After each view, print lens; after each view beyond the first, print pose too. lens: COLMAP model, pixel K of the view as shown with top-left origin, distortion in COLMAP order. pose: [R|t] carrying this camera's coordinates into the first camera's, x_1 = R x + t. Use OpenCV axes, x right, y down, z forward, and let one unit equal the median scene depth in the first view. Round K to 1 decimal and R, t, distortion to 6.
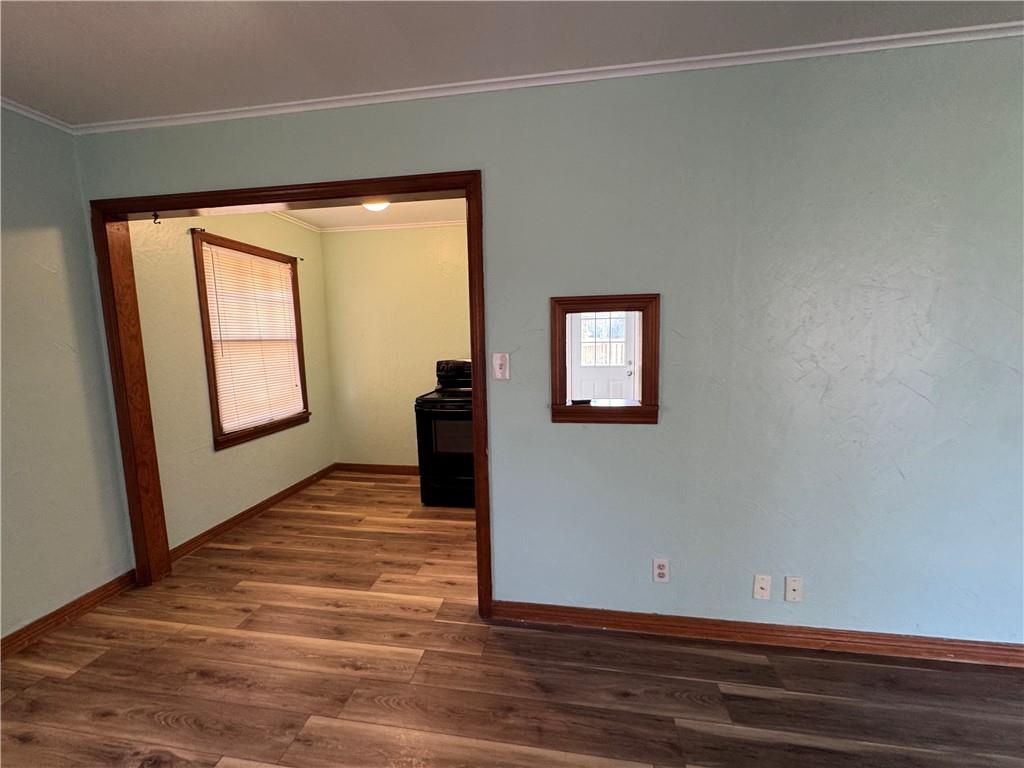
lens RADIAL K [[411.0, 0, 512.0], [0, 411.0, 383.6], [0, 0, 1]] dist [-0.005940, 0.000748]
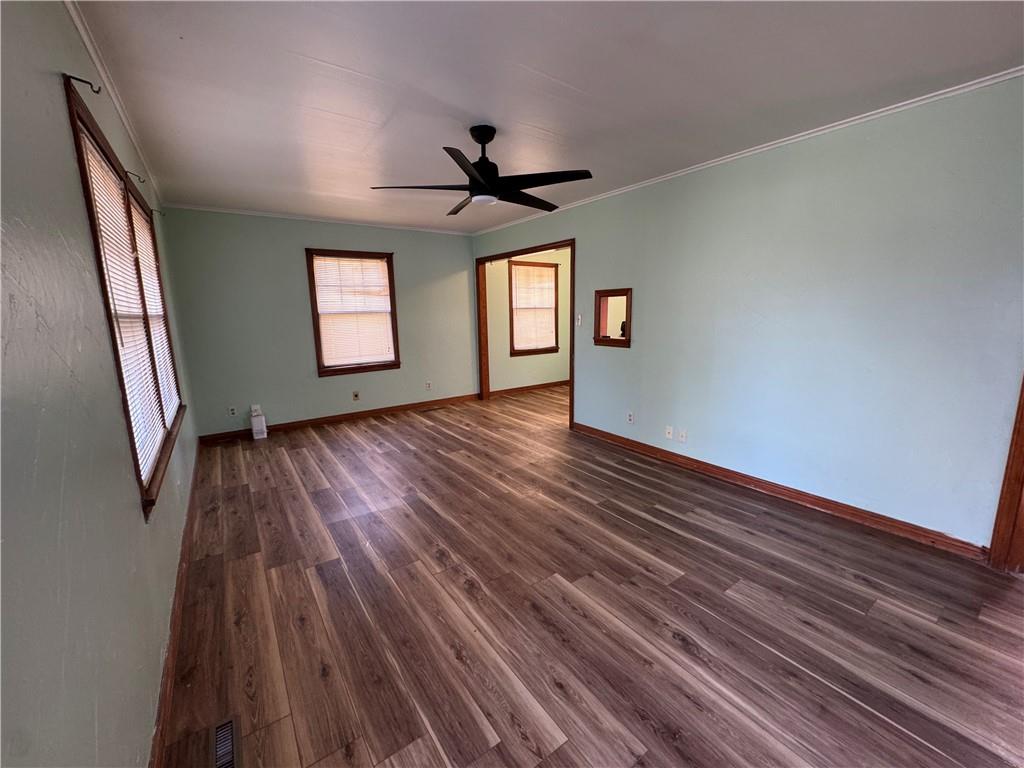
lens RADIAL K [[411.0, 0, 510.3], [0, 411.0, 382.1], [0, 0, 1]] dist [-0.005940, 0.000748]
pose [[0.693701, 0.128823, -0.708649, 1.004891], [-0.074581, 0.991434, 0.107223, 0.062345], [0.716391, -0.021529, 0.697366, -0.664805]]
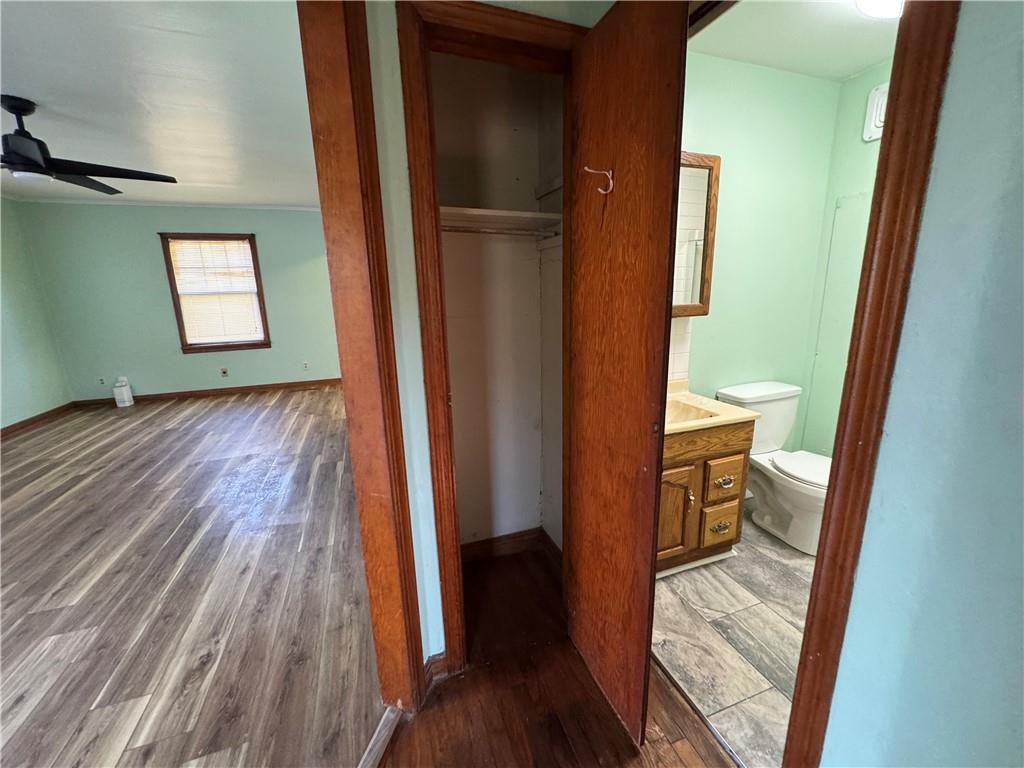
lens RADIAL K [[411.0, 0, 510.8], [0, 411.0, 382.8], [0, 0, 1]] dist [-0.005940, 0.000748]
pose [[0.474552, 0.203192, -0.856454, 1.592718], [-0.085307, 0.979028, 0.185005, -0.065654], [0.876084, -0.014733, 0.481933, 0.460492]]
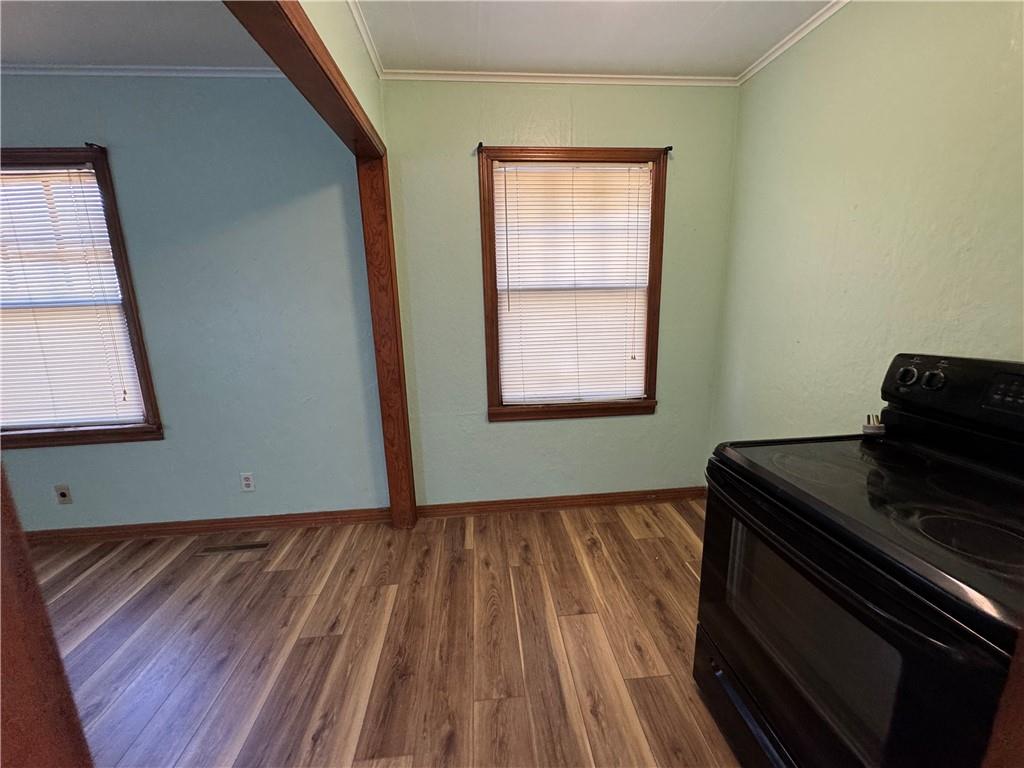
lens RADIAL K [[411.0, 0, 510.7], [0, 411.0, 383.0], [0, 0, 1]] dist [-0.005940, 0.000748]
pose [[0.242186, 0.221729, -0.944554, 0.089421], [-0.090542, 0.974453, 0.205532, -0.102250], [0.965996, 0.035745, 0.256075, 0.882926]]
